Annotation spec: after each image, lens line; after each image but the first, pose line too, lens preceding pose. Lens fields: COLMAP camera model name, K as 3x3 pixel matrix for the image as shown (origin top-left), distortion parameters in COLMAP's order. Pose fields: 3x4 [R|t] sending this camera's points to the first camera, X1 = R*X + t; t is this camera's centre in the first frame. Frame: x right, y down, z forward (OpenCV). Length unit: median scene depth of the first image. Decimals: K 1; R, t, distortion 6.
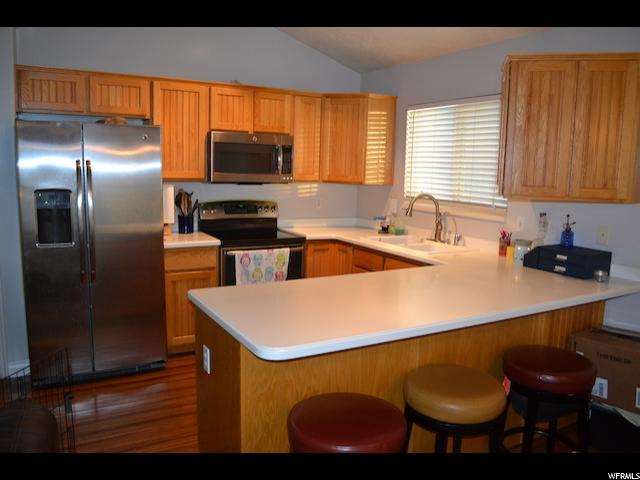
lens RADIAL K [[514.4, 0, 320.0], [0, 514.4, 240.0], [0, 0, 1]] dist [-0.073671, -0.000643]
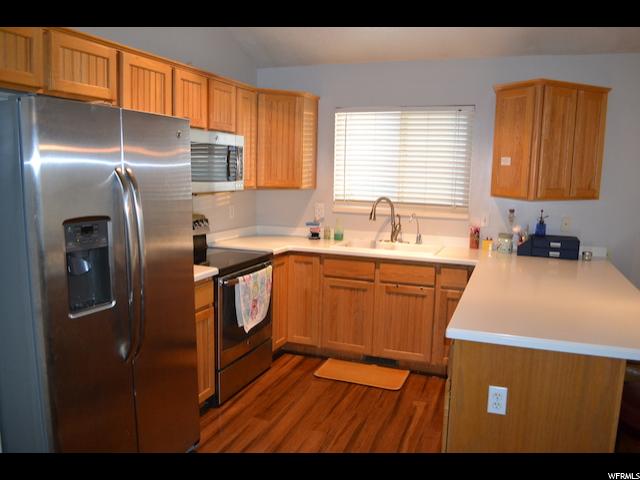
lens RADIAL K [[514.4, 0, 320.0], [0, 514.4, 240.0], [0, 0, 1]] dist [-0.073671, -0.000643]
pose [[0.772234, -0.095716, 0.628087, -0.545223], [0.089374, 0.995122, 0.041763, -0.058812], [-0.629021, 0.023884, 0.777022, 0.284630]]
